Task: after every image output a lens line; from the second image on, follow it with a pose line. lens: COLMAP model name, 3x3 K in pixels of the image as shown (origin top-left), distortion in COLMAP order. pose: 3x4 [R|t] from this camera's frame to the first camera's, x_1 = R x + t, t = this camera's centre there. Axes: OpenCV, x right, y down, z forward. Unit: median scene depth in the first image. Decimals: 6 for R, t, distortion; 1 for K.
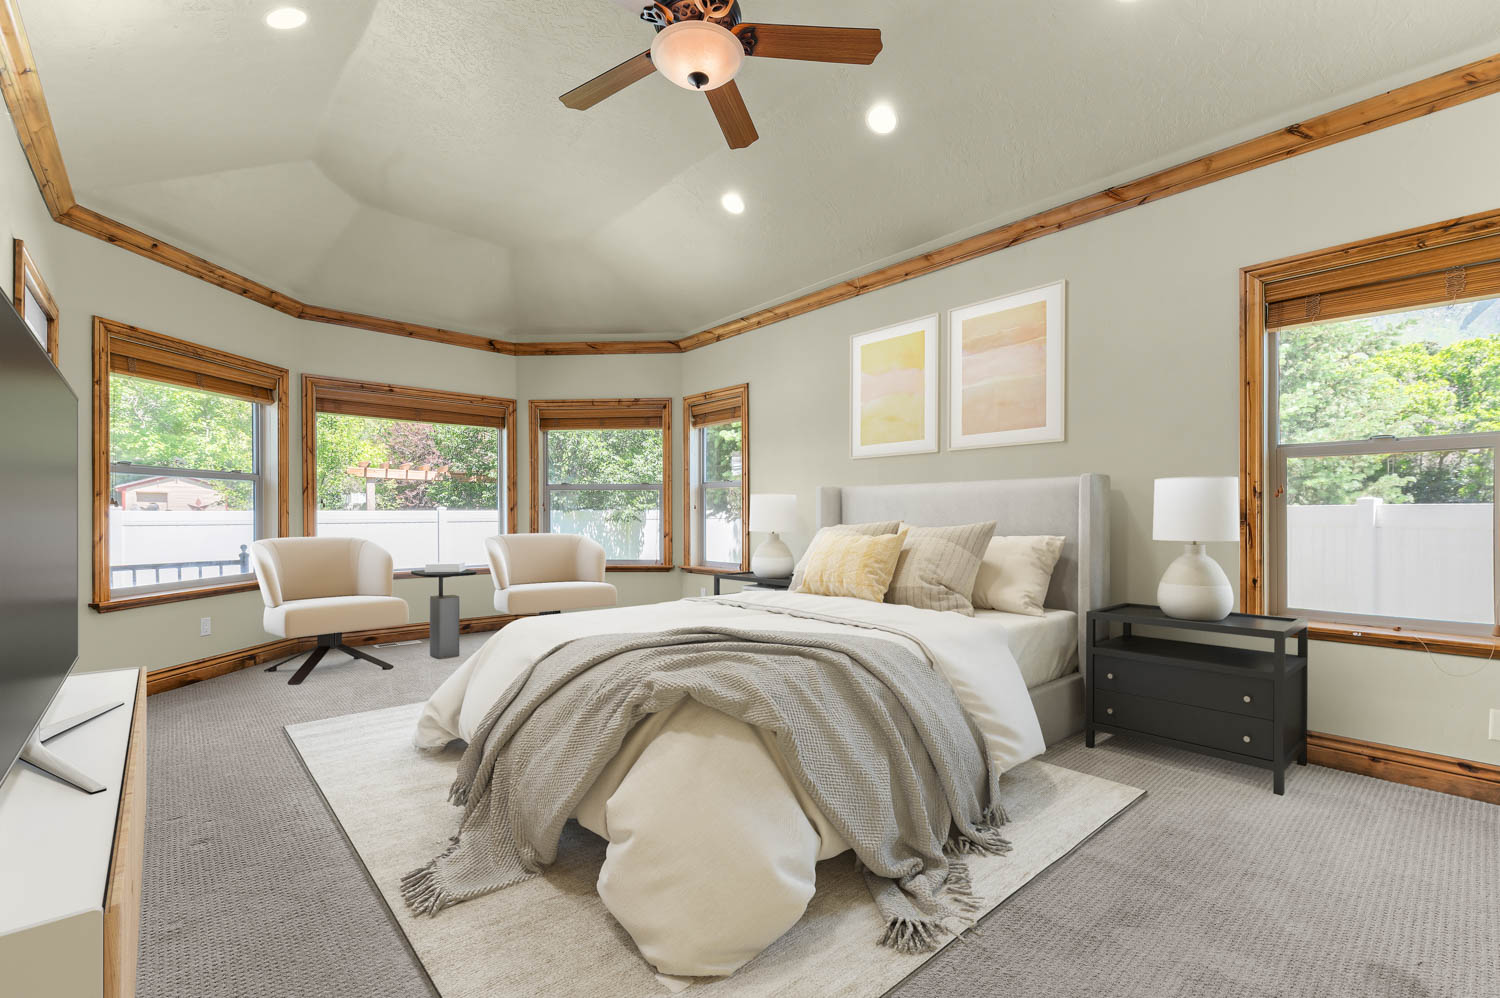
lens RADIAL K [[648.4, 0, 749.9], [0, 648.4, 505.7], [0, 0, 1]] dist [0.003659, 0.000650]
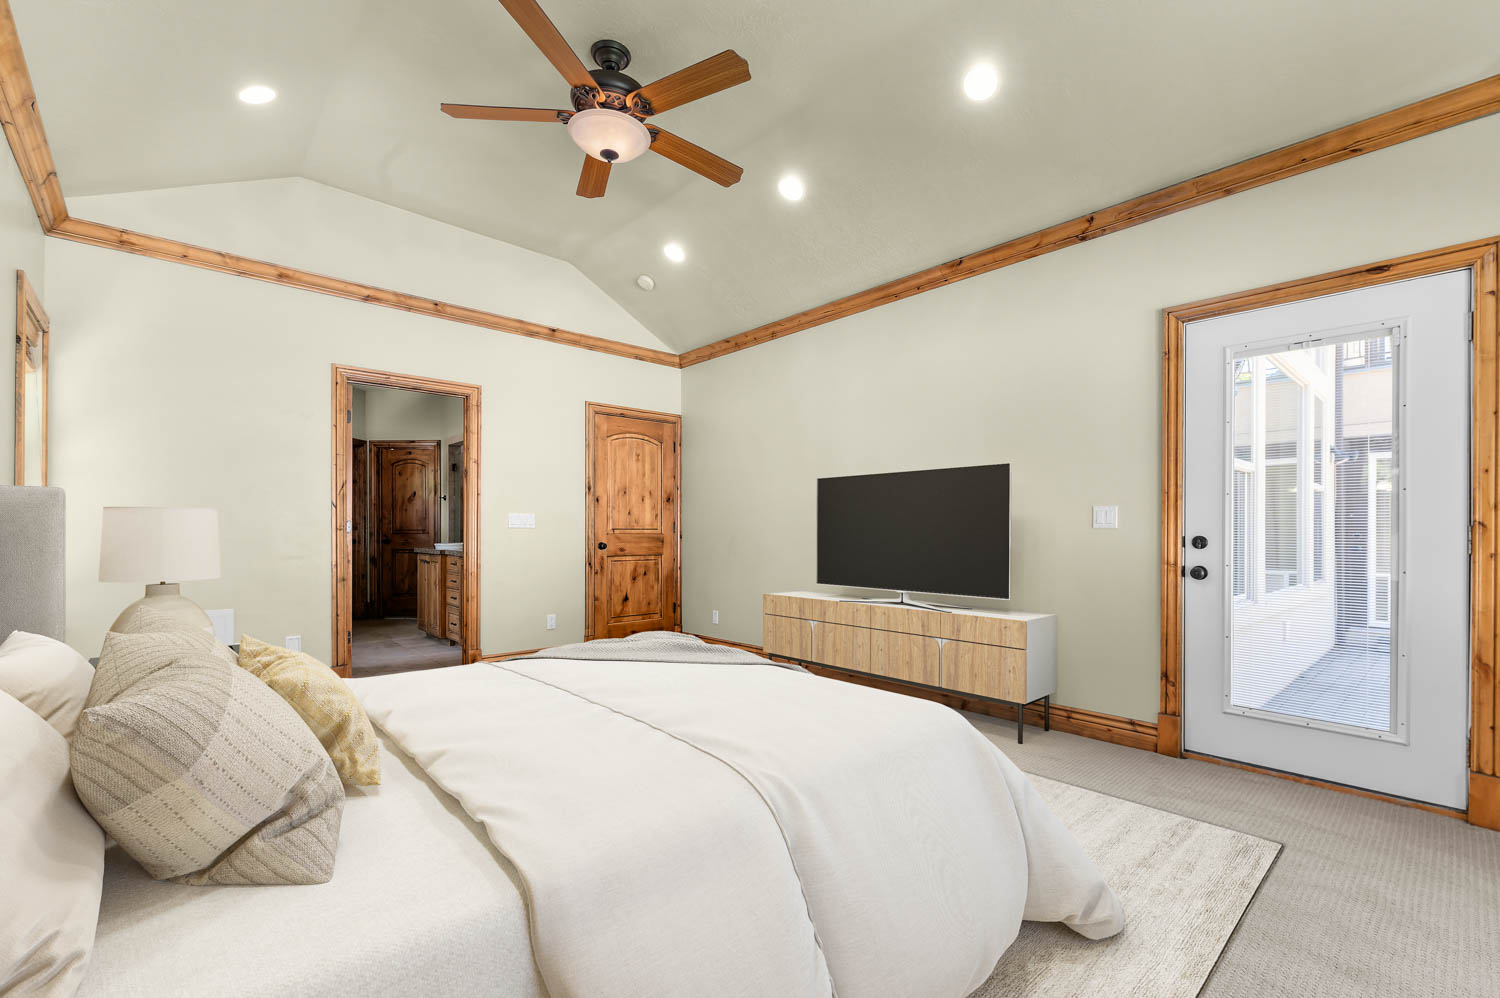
lens RADIAL K [[648.4, 0, 748.9], [0, 648.4, 532.5], [0, 0, 1]] dist [0.003659, 0.000650]
pose [[0.999999, 0.001097, -0.000192, 0.185447], [-0.001095, 0.999963, 0.008475, -0.001134], [0.000201, -0.008474, 0.999964, -0.192264]]
